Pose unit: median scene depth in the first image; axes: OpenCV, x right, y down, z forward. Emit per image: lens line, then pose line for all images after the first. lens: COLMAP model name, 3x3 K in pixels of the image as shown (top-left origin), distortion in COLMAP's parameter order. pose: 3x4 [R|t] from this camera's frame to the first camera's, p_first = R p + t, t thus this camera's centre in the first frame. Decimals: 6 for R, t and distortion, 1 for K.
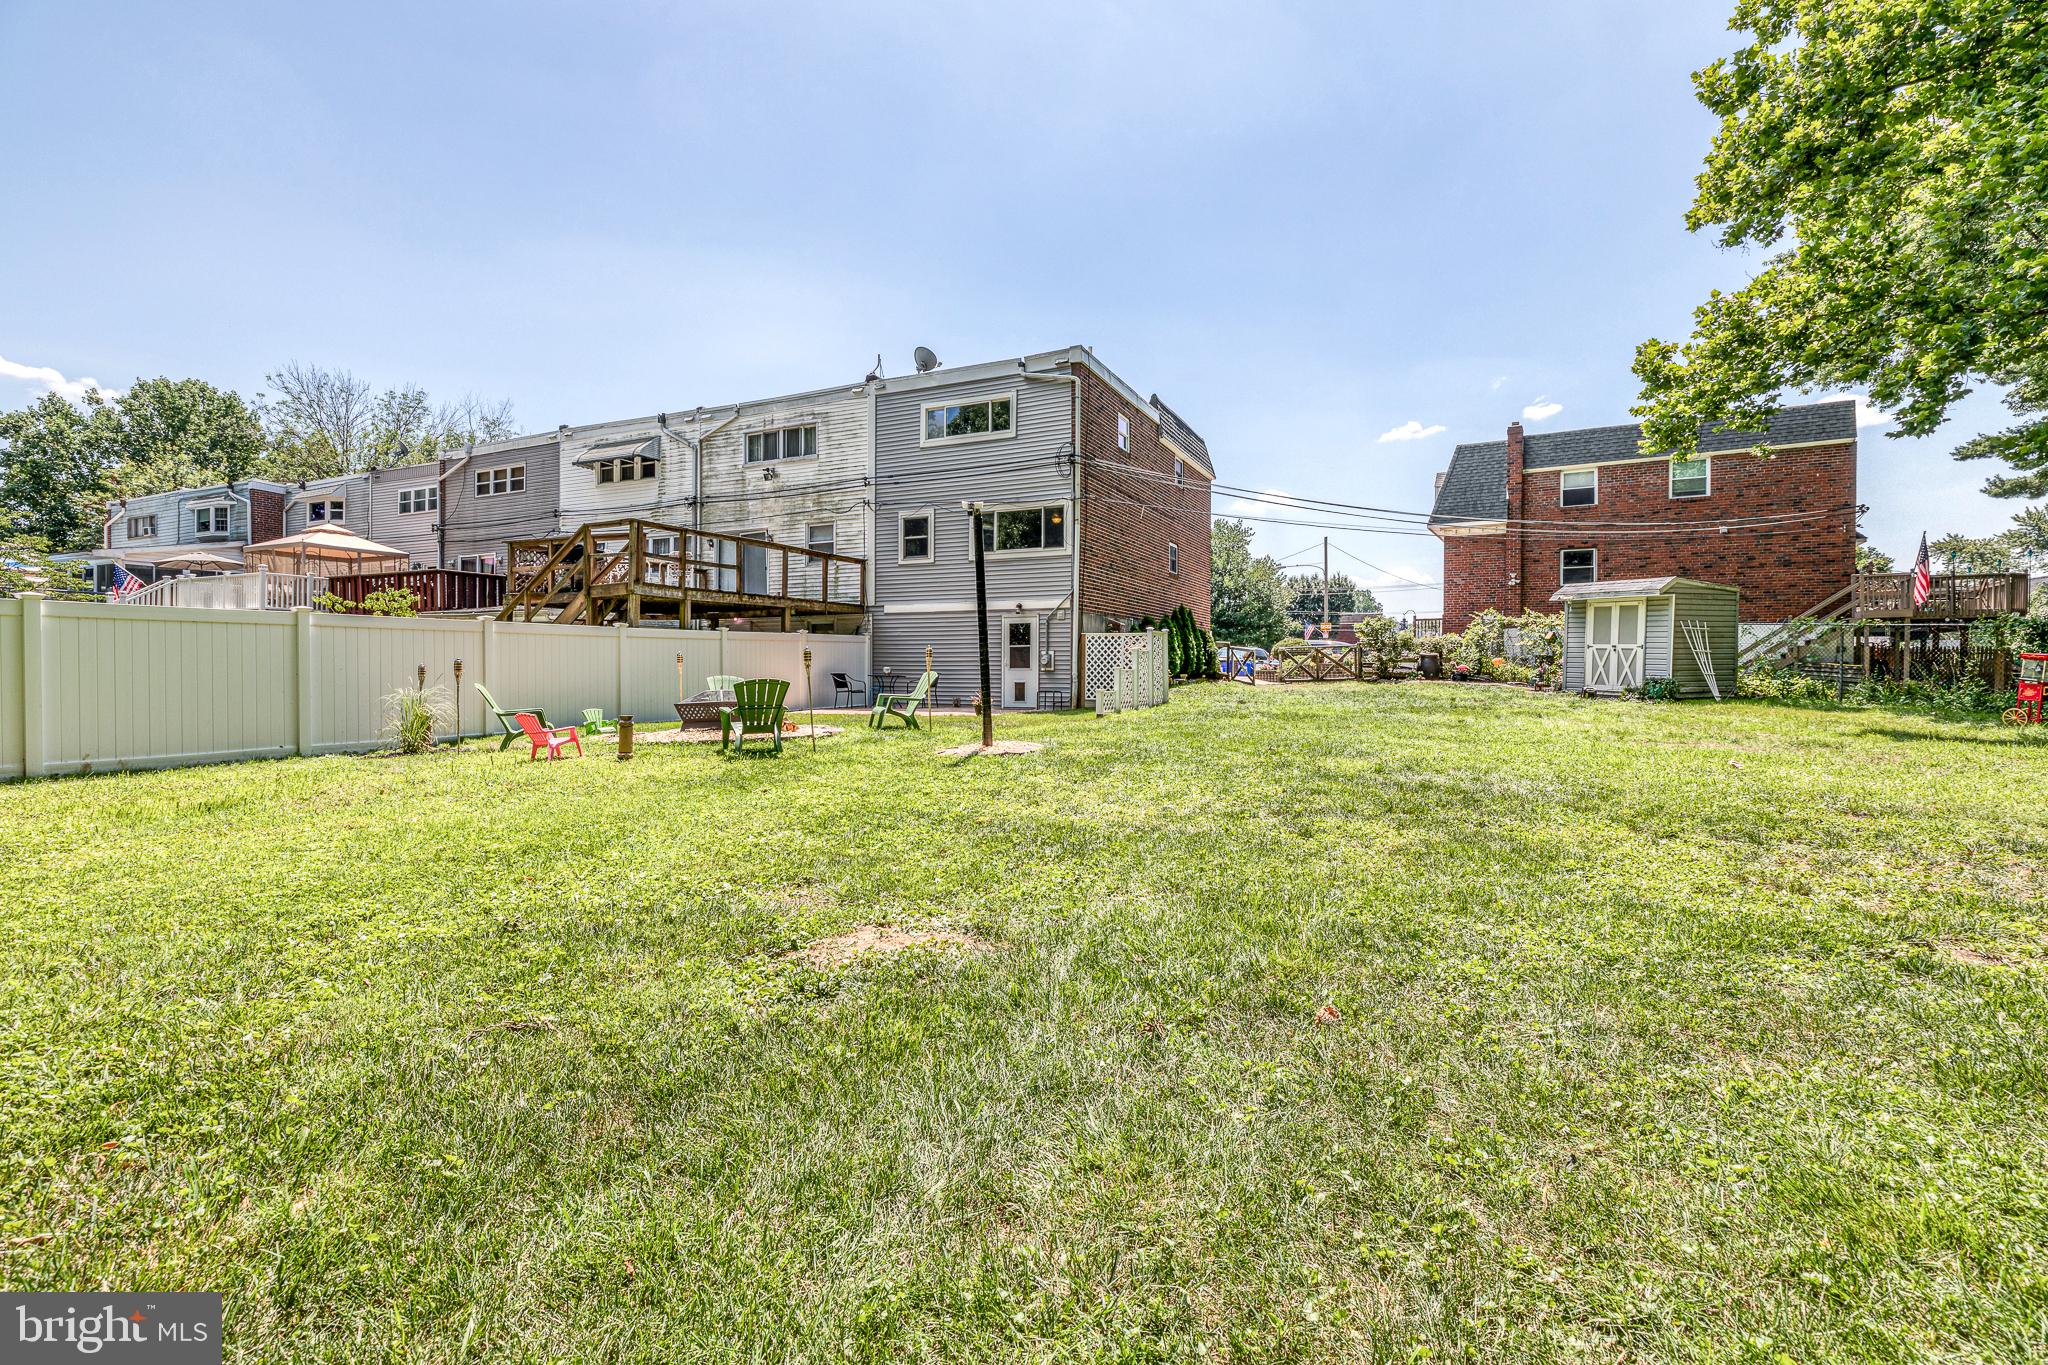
lens RADIAL K [[921.4, 0, 1025.7], [0, 921.4, 678.1], [0, 0, 1]] dist [0.012397, -0.003676]
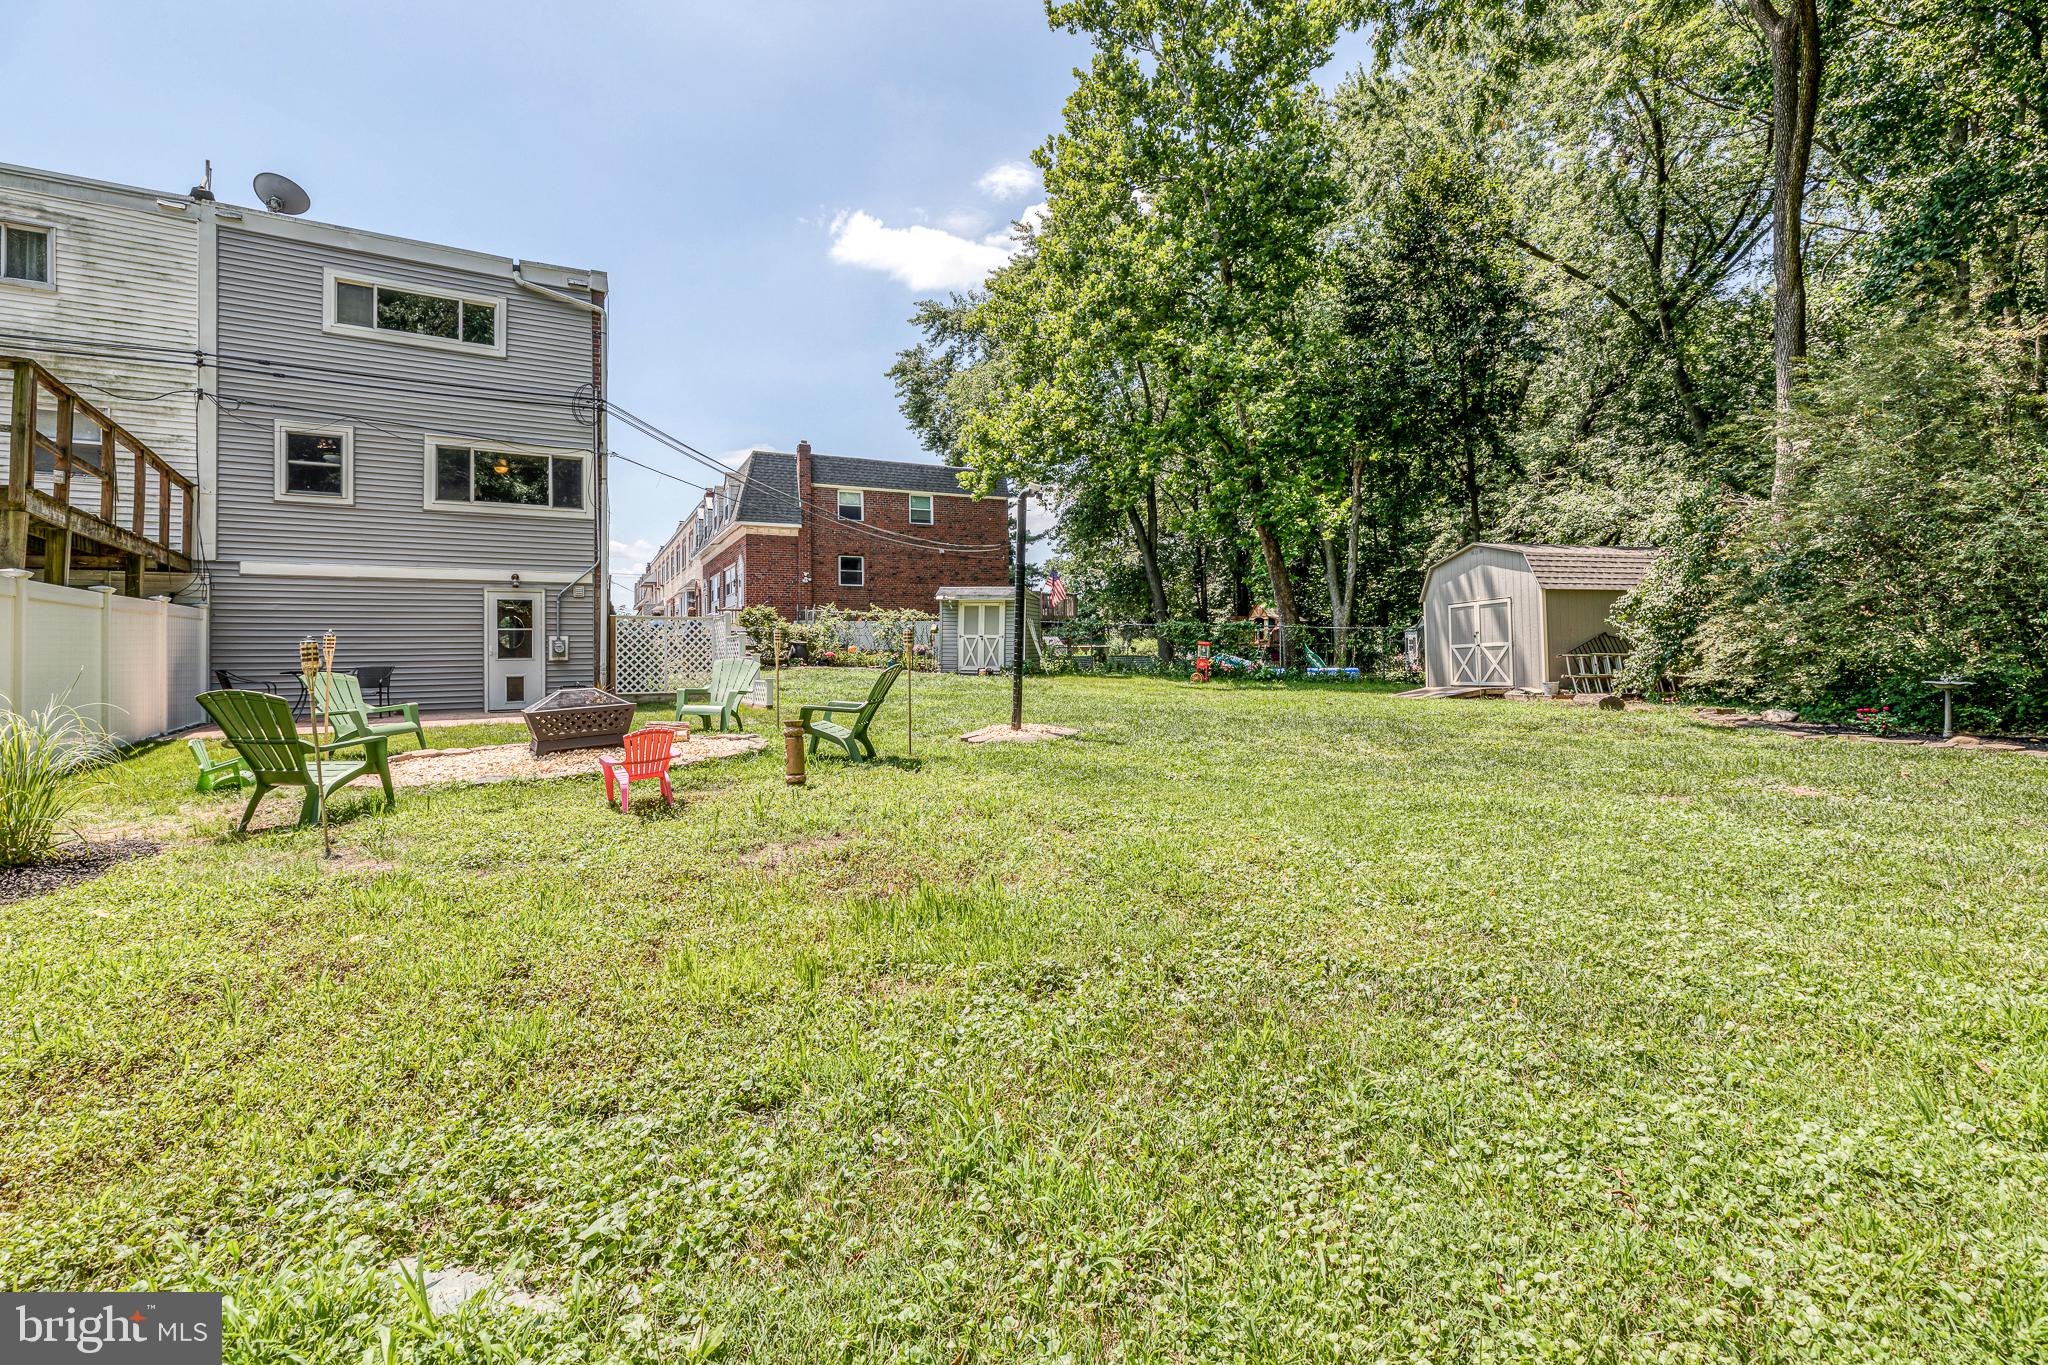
lens RADIAL K [[921.4, 0, 1040.2], [0, 921.4, 638.1], [0, 0, 1]] dist [0.012397, -0.003676]
pose [[0.545985, 0.007444, 0.837762, -0.391811], [0.018917, 0.999596, -0.021211, -0.002812], [-0.837581, 0.027429, 0.545623, 0.199658]]
